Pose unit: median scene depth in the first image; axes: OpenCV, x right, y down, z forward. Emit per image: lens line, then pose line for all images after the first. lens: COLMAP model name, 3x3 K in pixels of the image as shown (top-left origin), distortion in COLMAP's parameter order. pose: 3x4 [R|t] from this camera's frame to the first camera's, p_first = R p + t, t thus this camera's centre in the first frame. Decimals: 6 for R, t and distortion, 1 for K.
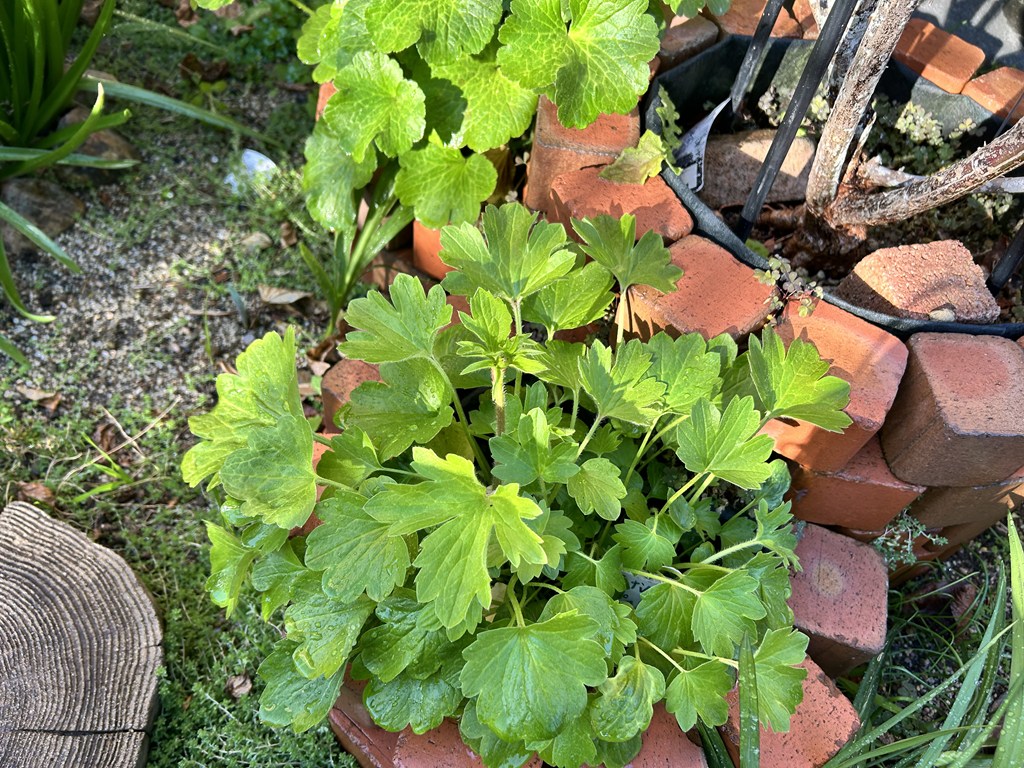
lens RADIAL K [[758.4, 0, 512.0], [0, 758.4, 384.0], [0, 0, 1]] dist [0.031002, -0.048294]
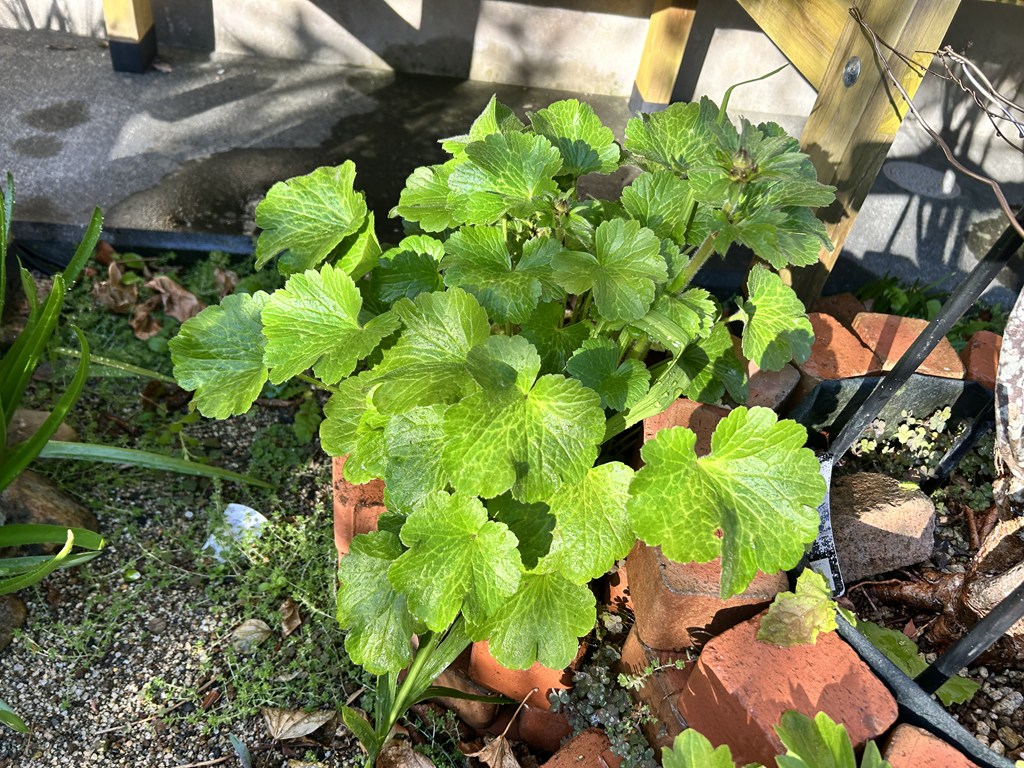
lens RADIAL K [[758.4, 0, 512.0], [0, 758.4, 384.0], [0, 0, 1]] dist [0.031002, -0.048294]
pose [[0.991386, -0.069094, 0.111266, -0.141486], [0.088817, 0.979015, -0.183413, -0.282904], [-0.096258, 0.191716, 0.976719, 0.150165]]
